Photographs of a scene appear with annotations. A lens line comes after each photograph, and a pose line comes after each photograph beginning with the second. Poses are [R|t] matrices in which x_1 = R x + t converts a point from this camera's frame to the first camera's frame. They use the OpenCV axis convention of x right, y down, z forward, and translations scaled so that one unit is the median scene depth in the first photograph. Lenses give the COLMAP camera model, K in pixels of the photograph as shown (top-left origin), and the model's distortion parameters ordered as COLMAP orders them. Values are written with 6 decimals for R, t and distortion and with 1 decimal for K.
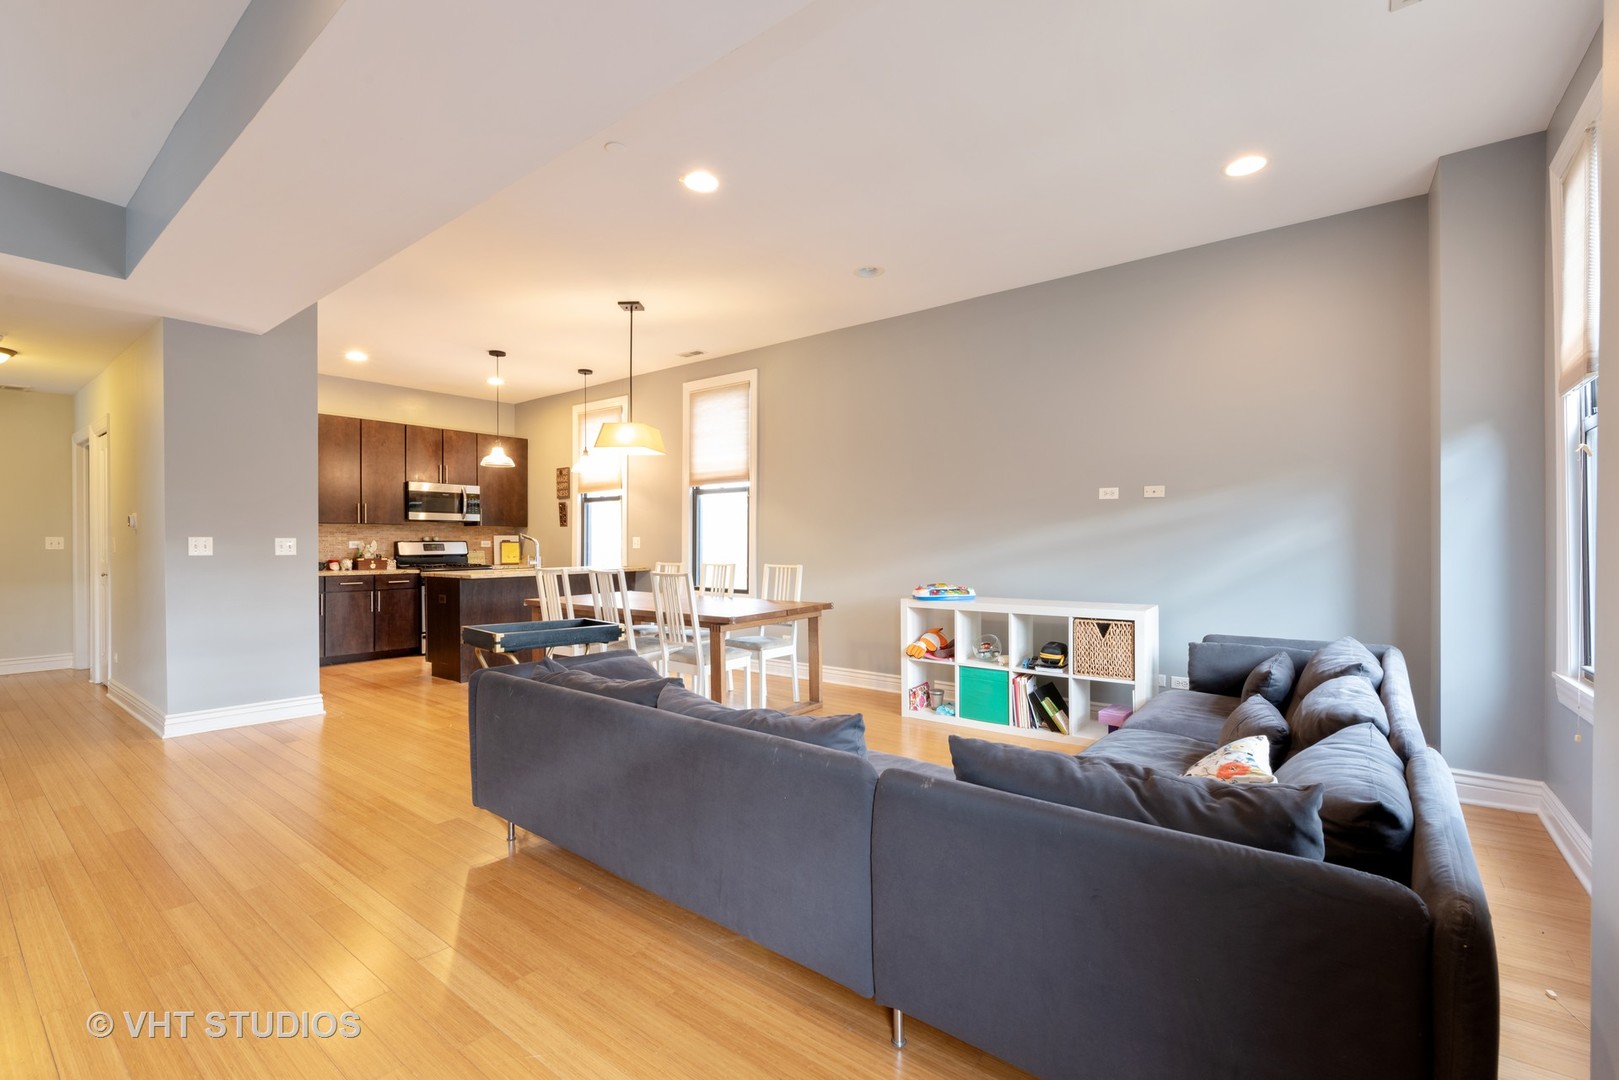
lens RADIAL K [[702.1, 0, 818.9], [0, 702.1, 550.2], [0, 0, 1]] dist [0.000733, -0.002110]
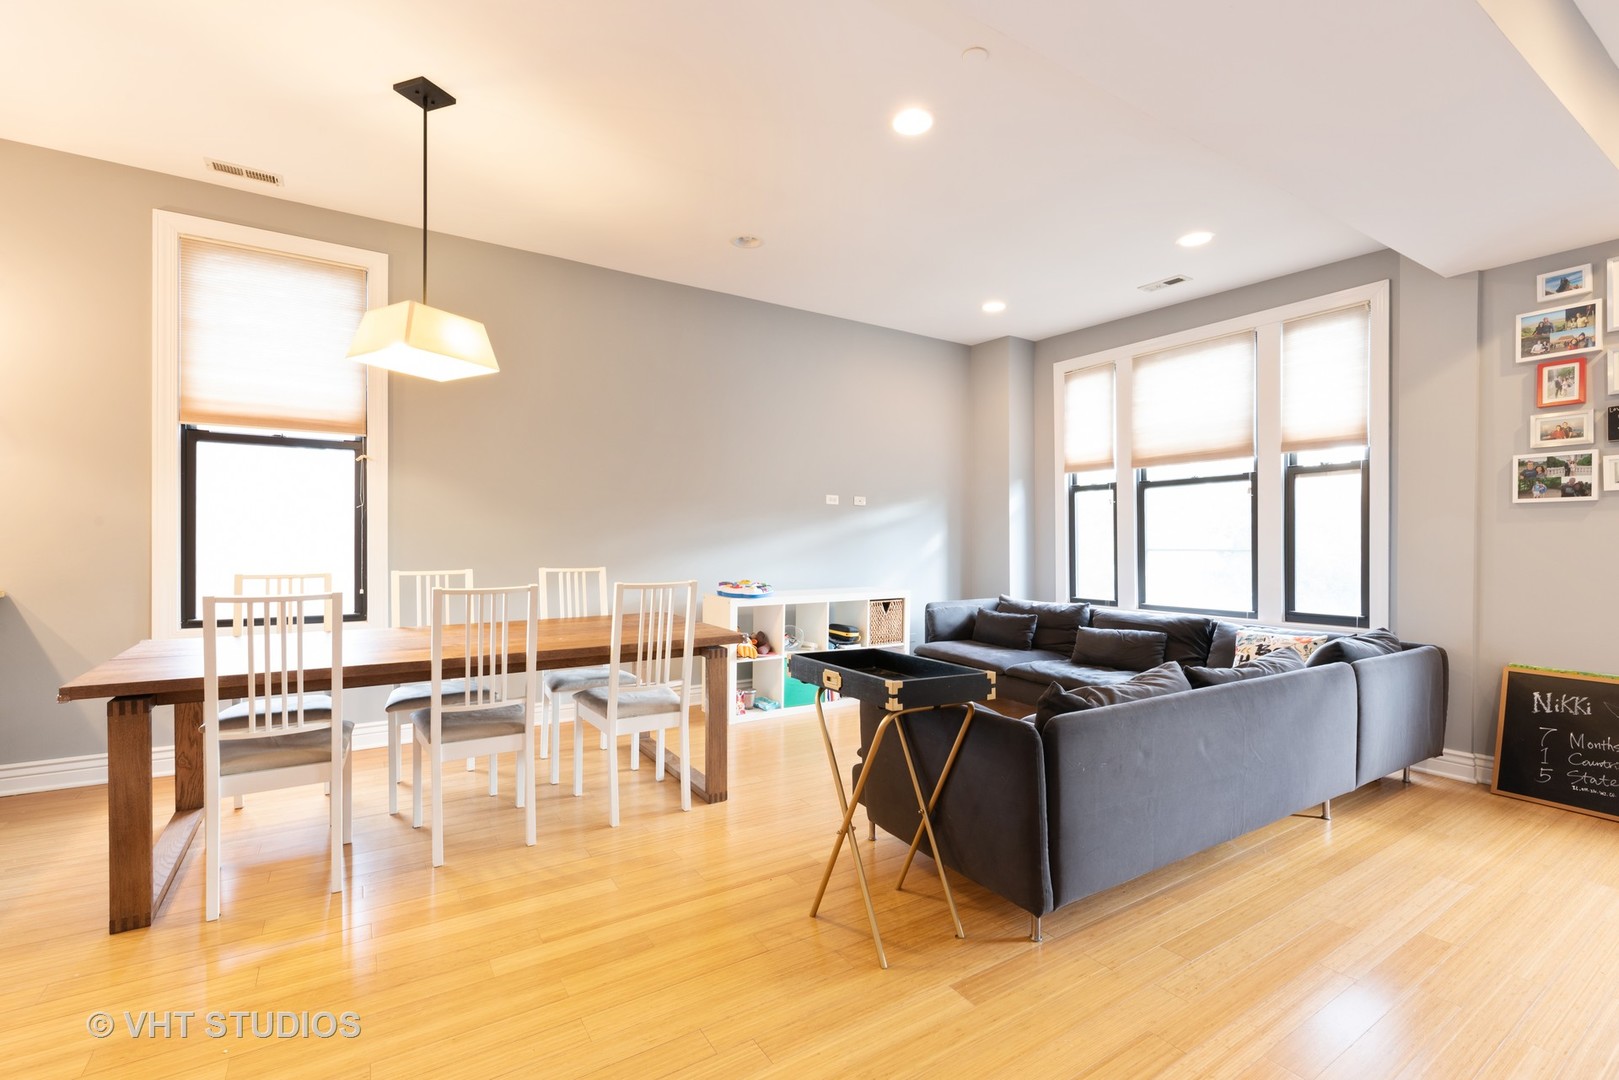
lens RADIAL K [[702.1, 0, 813.8], [0, 702.1, 550.1], [0, 0, 1]] dist [0.000733, -0.002110]
pose [[0.337866, -0.012190, 0.941115, -0.461932], [0.001737, 0.999922, 0.012329, -0.004368], [-0.941193, -0.002531, 0.337861, 0.369434]]
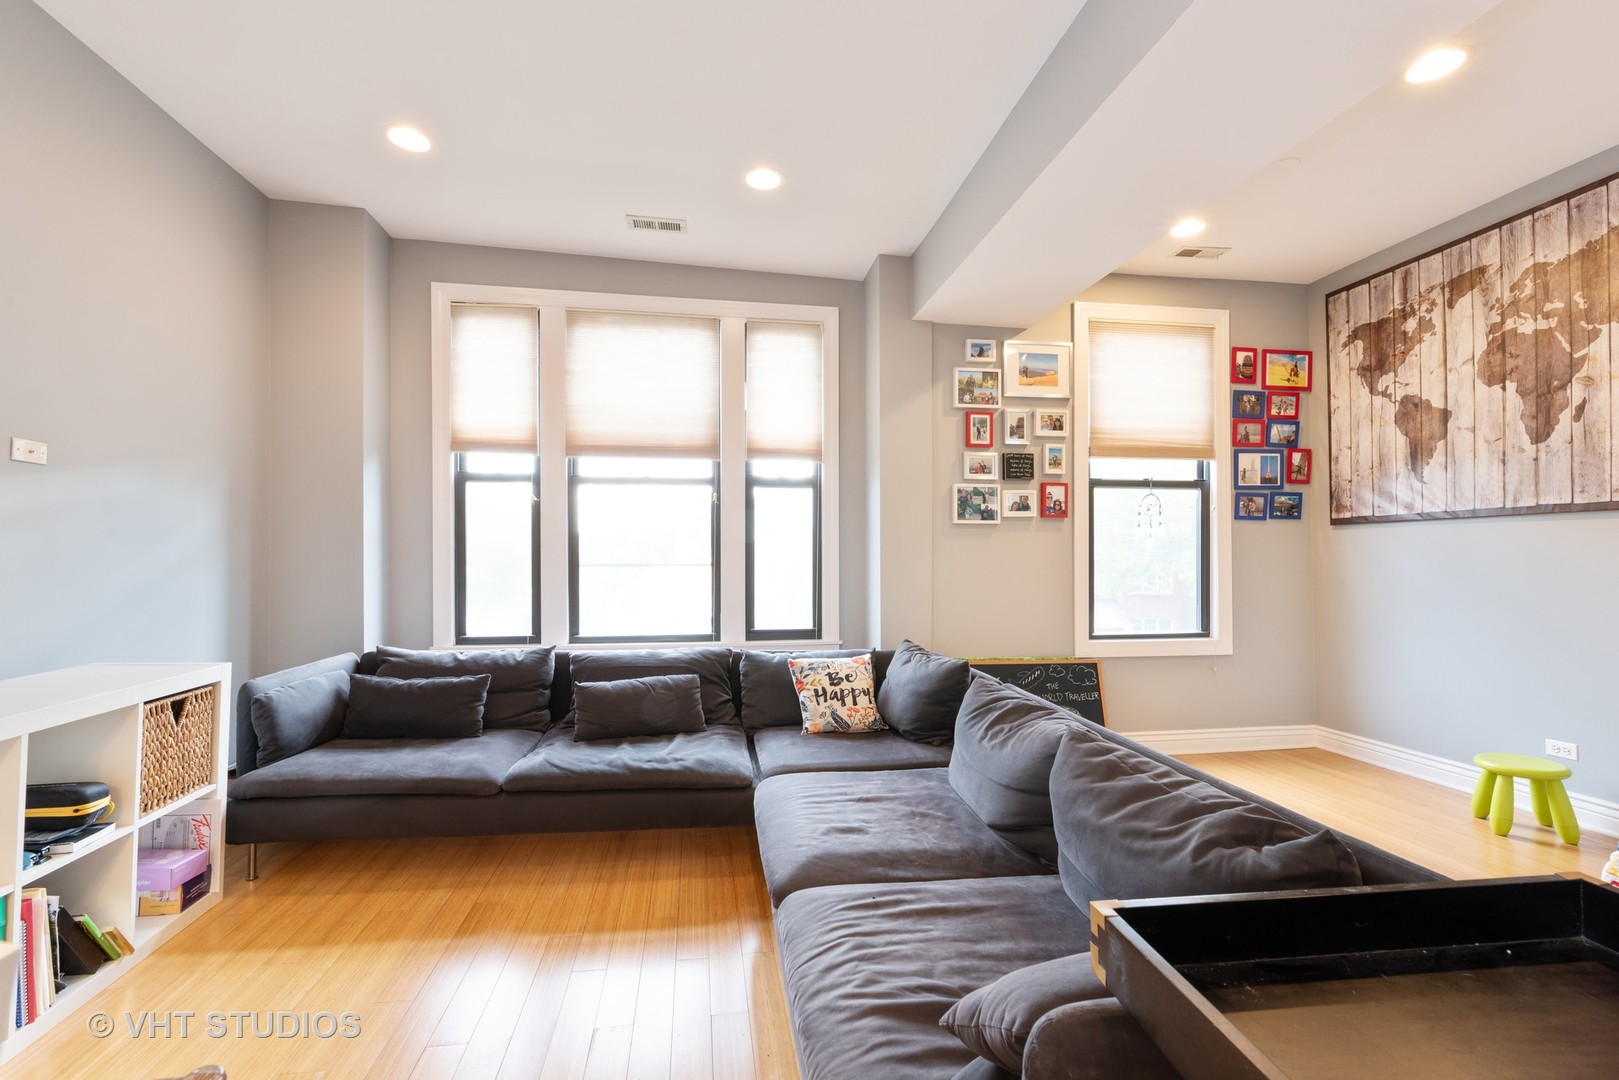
lens RADIAL K [[702.1, 0, 814.9], [0, 702.1, 547.8], [0, 0, 1]] dist [0.000733, -0.002110]
pose [[-0.724759, 0.004766, 0.688986, -0.174892], [-0.001247, 0.999965, -0.008230, -0.004796], [-0.689002, -0.006824, -0.724728, 0.566575]]
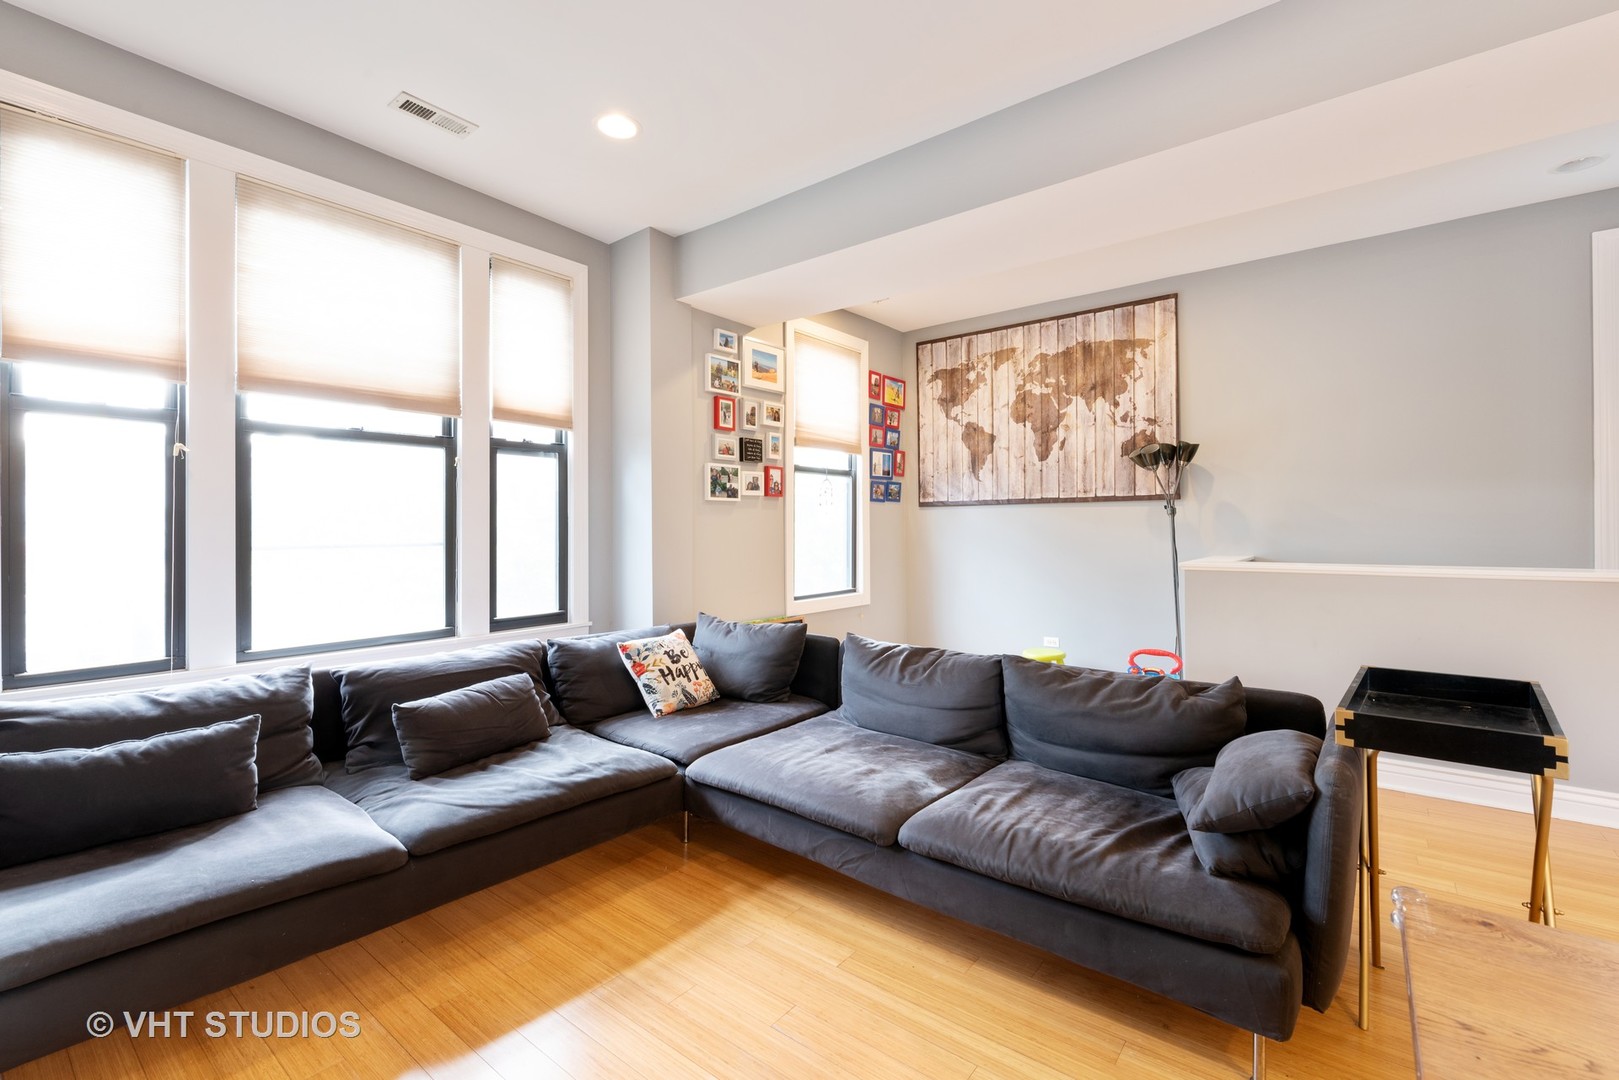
lens RADIAL K [[702.1, 0, 819.7], [0, 702.1, 523.5], [0, 0, 1]] dist [0.000733, -0.002110]
pose [[-0.999959, 0.001951, 0.008872, 0.026163], [0.001933, 0.999996, -0.002017, -0.008010], [-0.008876, -0.002000, -0.999959, 0.674981]]
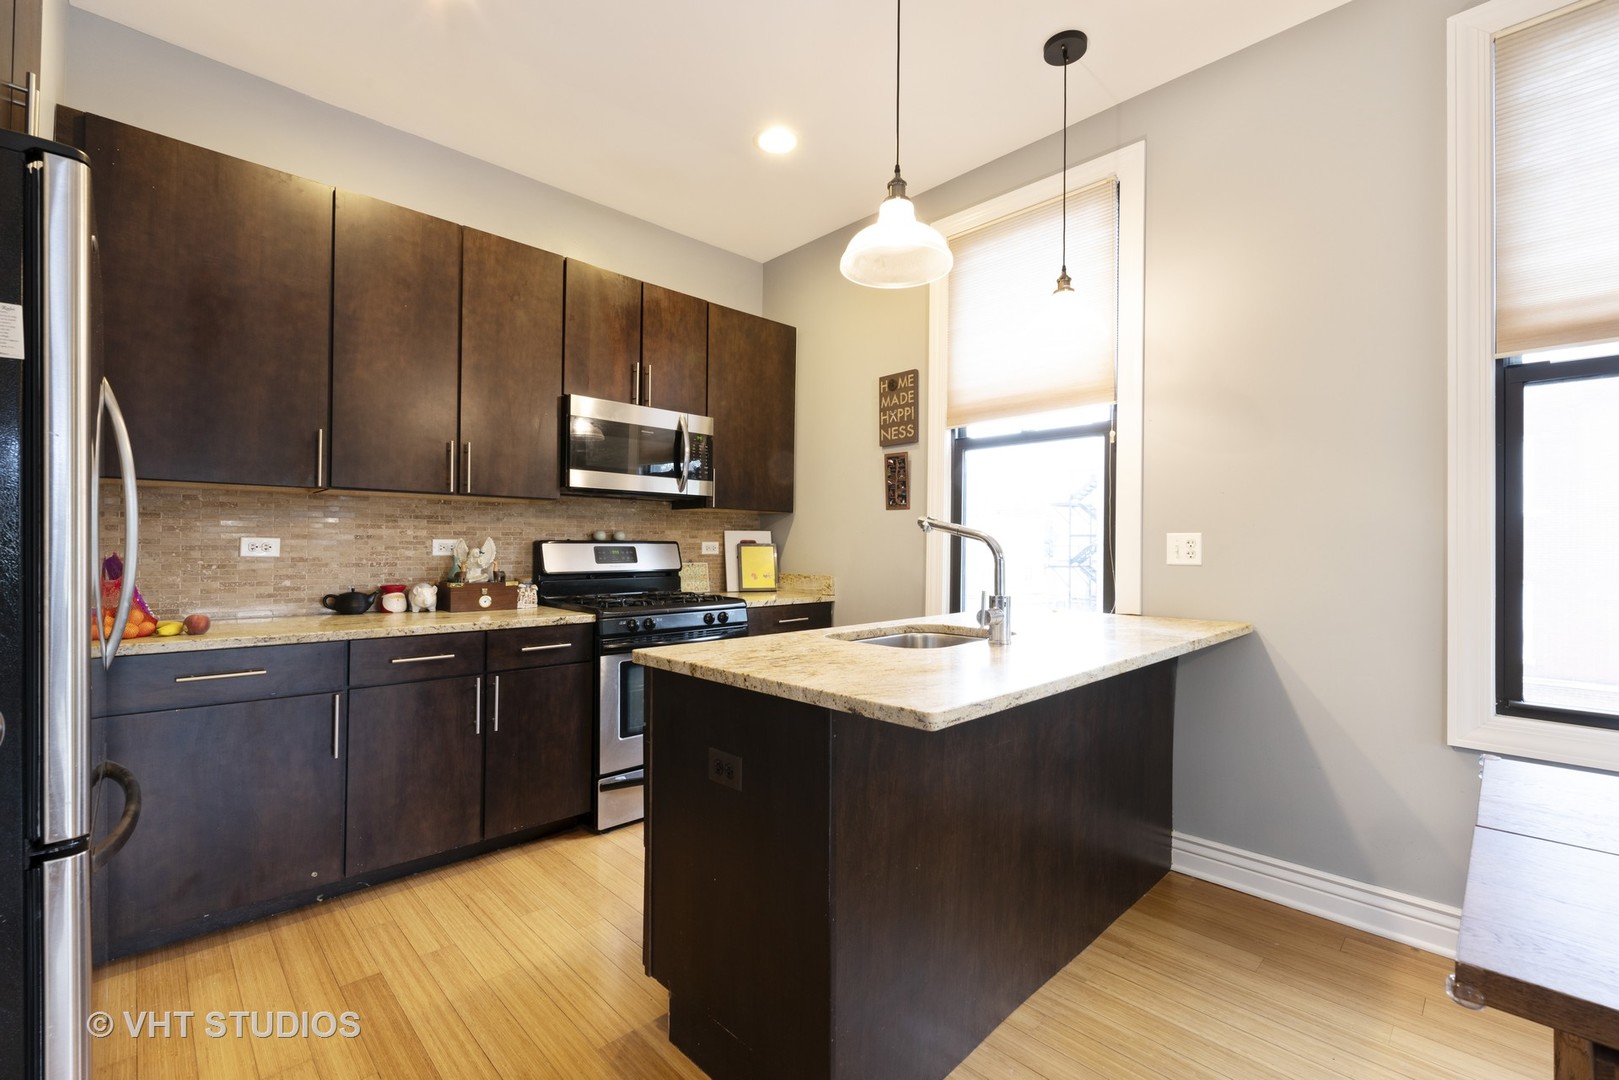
lens RADIAL K [[702.1, 0, 817.1], [0, 702.1, 539.7], [0, 0, 1]] dist [0.000733, -0.002110]
pose [[0.989907, 0.005953, -0.141590, -0.384851], [-0.008903, 0.999756, -0.020211, -0.006241], [0.141436, 0.021267, 0.989719, 0.619186]]
